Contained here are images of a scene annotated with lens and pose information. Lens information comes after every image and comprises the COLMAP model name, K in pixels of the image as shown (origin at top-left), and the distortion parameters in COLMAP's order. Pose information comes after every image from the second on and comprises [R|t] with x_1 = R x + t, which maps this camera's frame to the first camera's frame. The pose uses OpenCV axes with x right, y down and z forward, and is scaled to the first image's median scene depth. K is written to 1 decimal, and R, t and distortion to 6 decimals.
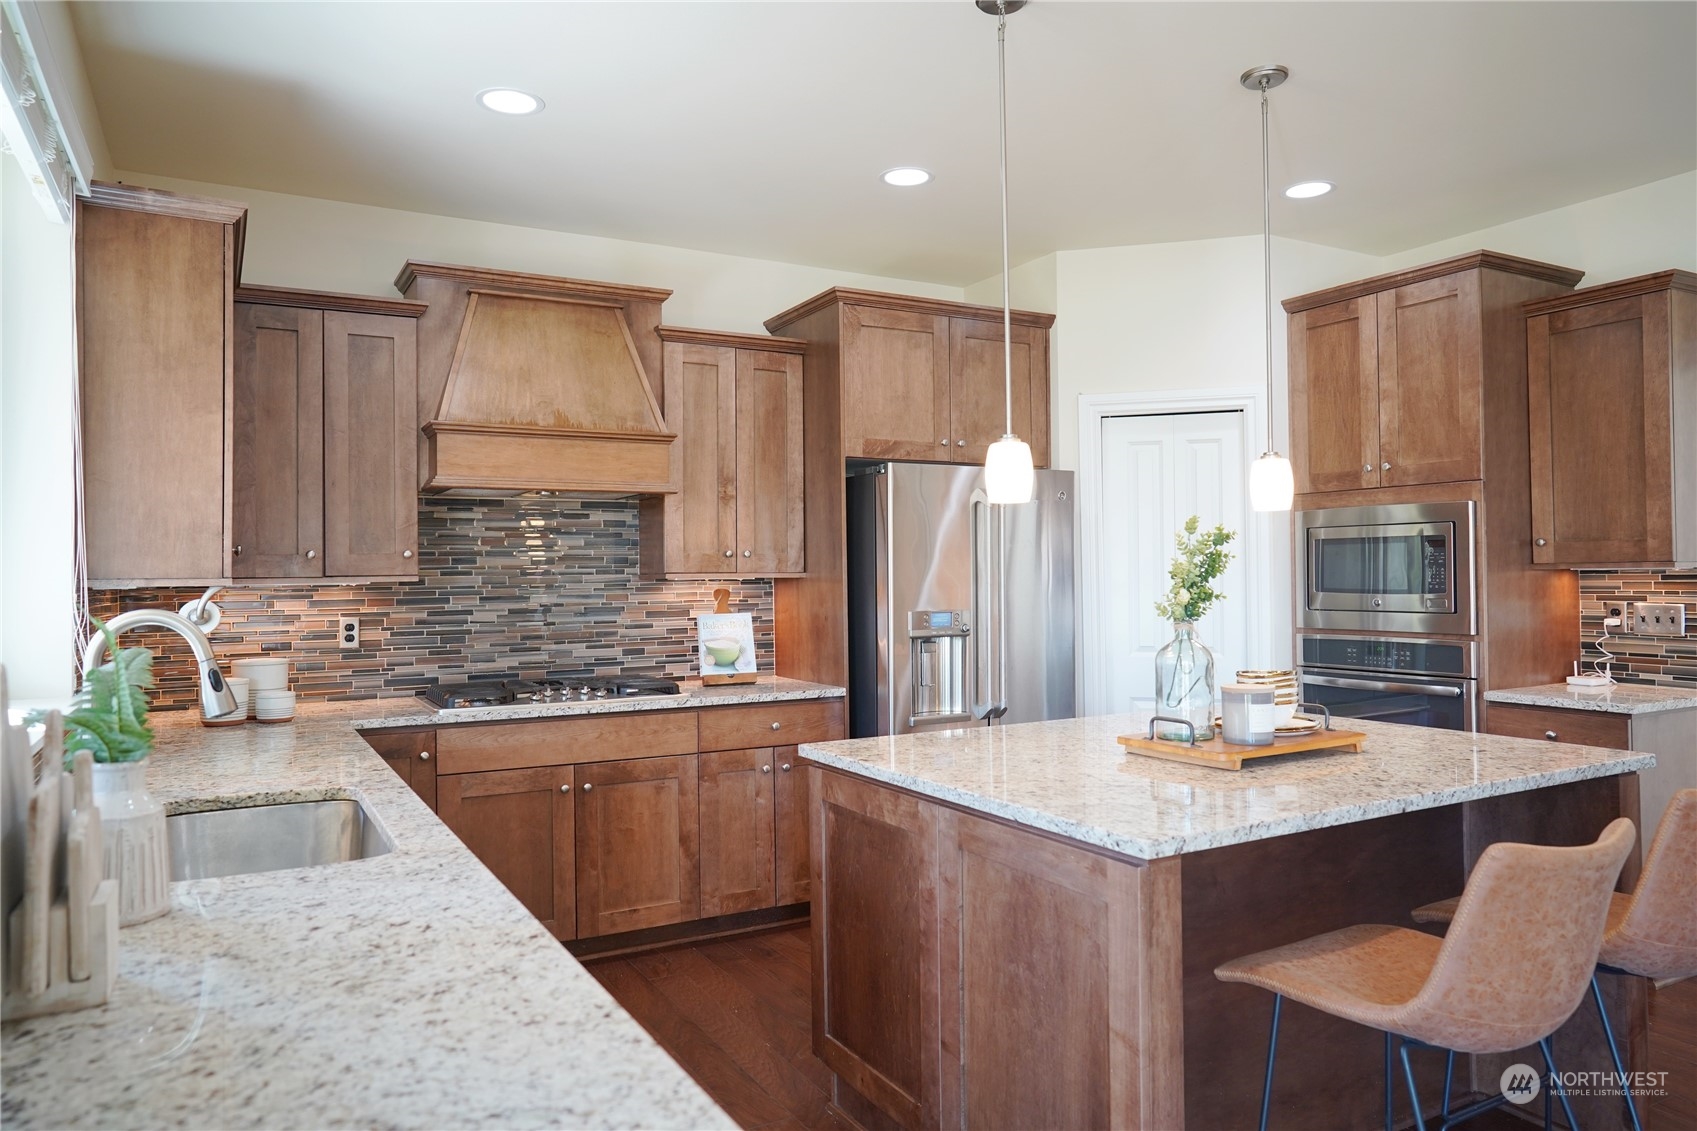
lens RADIAL K [[1123.0, 0, 846.1], [0, 1123.0, 561.2], [0, 0, 1]] dist [-0.037139, 0.045783]
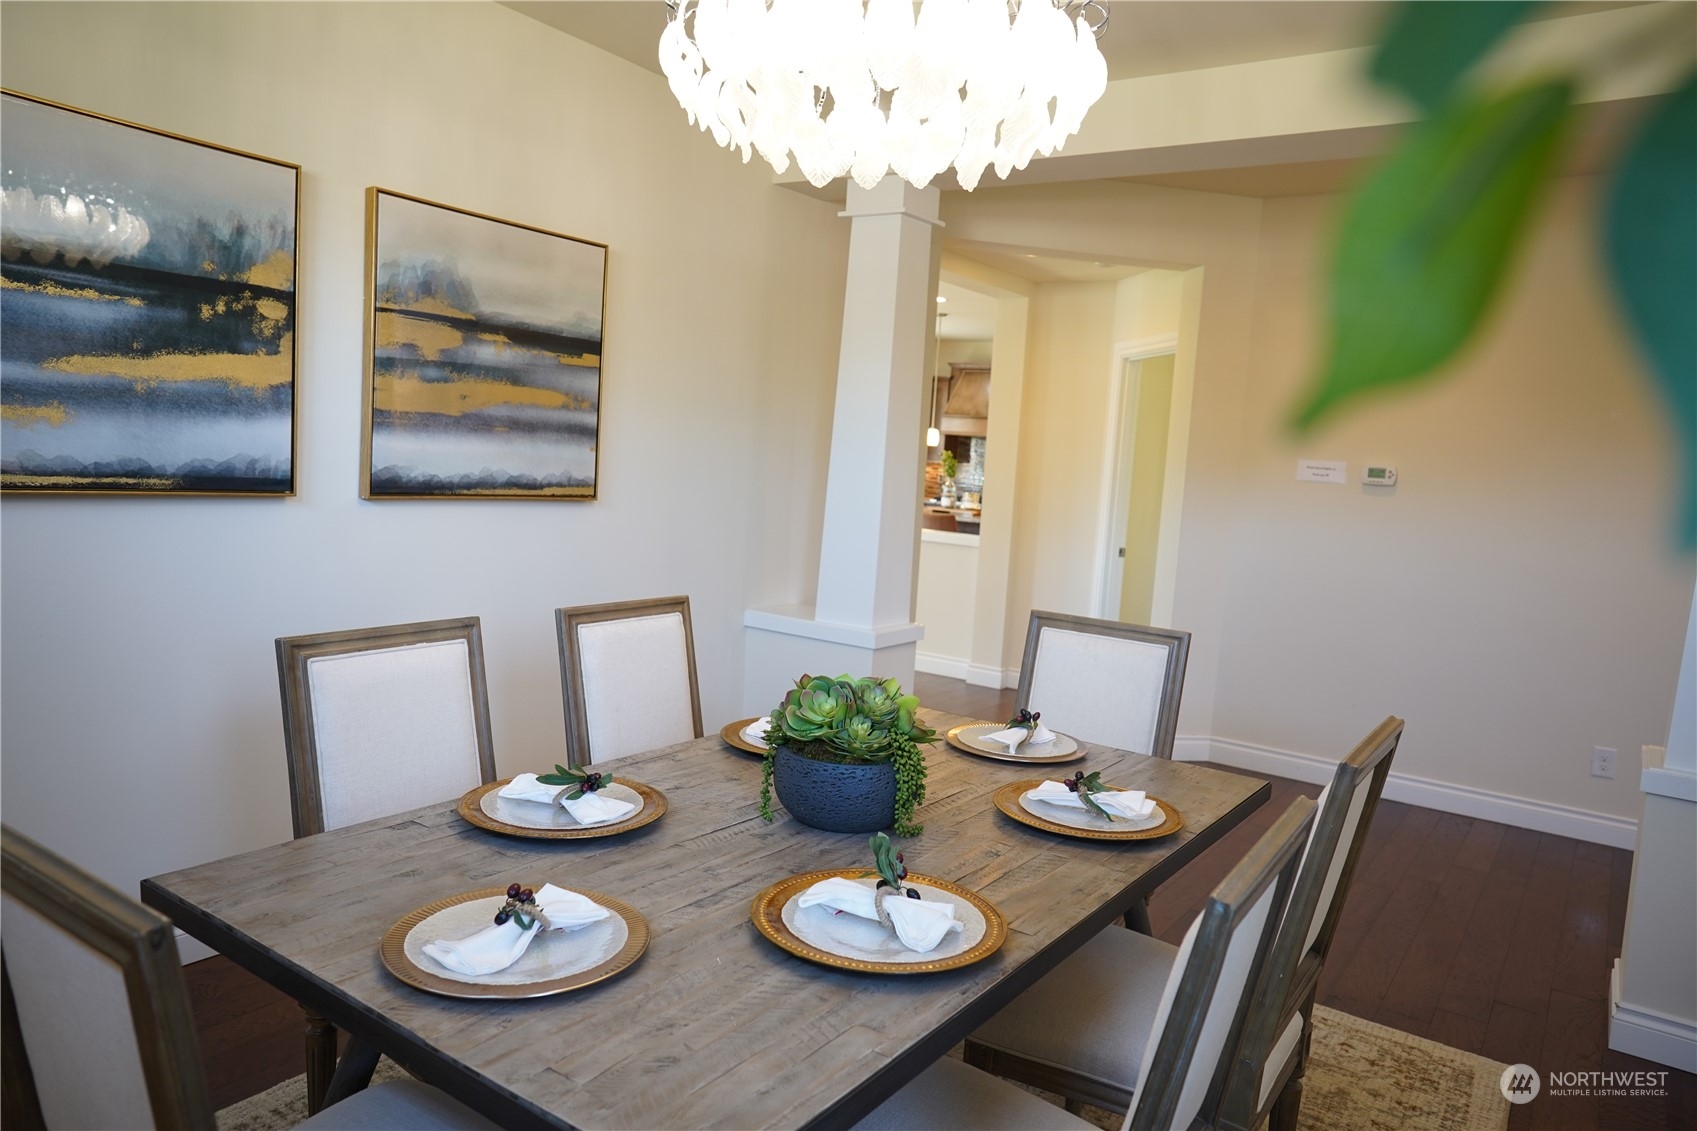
lens RADIAL K [[1126.5, 0, 848.5], [0, 1126.5, 565.5], [0, 0, 1]] dist [-0.039111, 0.052995]
pose [[0.426981, 0.129642, -0.894919, 2.390803], [-0.057447, 0.991559, 0.116233, -0.048414], [0.902434, 0.001782, 0.430824, -0.642503]]
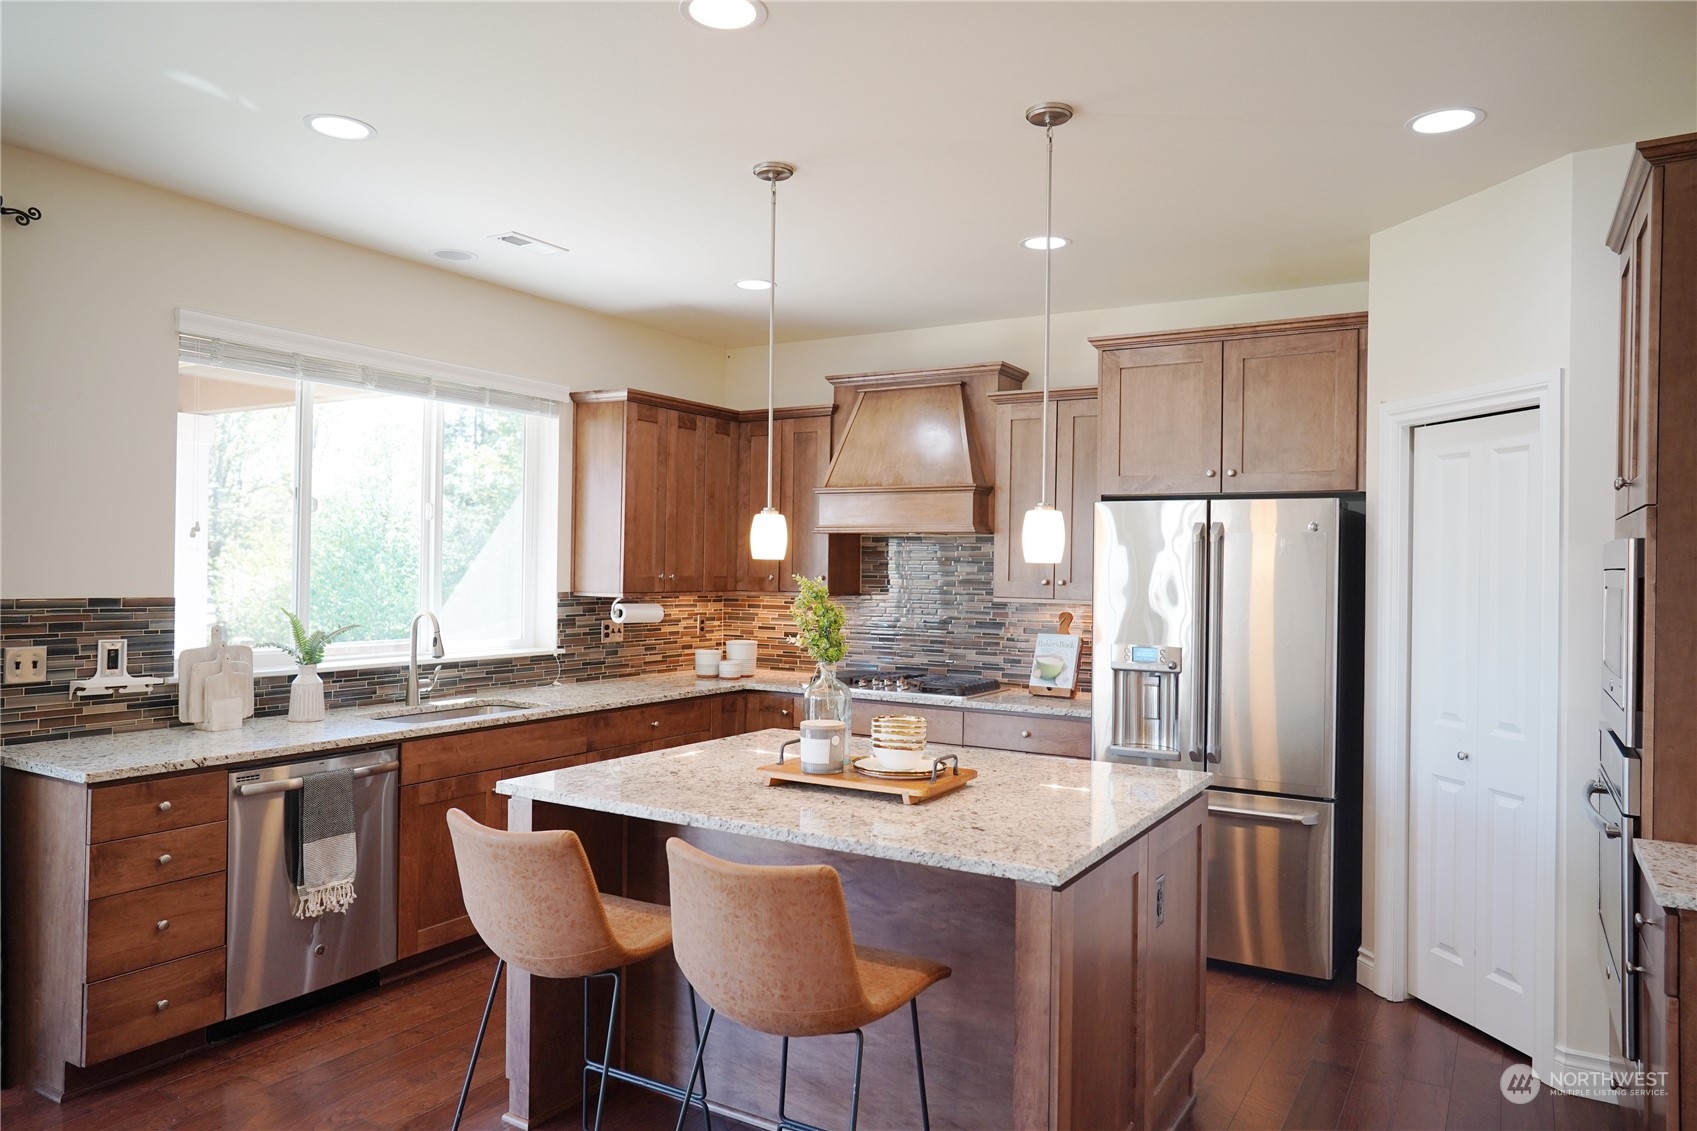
lens RADIAL K [[1126.5, 0, 848.5], [0, 1126.5, 565.5], [0, 0, 1]] dist [-0.039111, 0.052995]
pose [[0.495461, 0.017083, -0.868462, 0.874819], [-0.008312, 0.999854, 0.014926, -0.043174], [0.868590, -0.000177, 0.495531, 0.282420]]
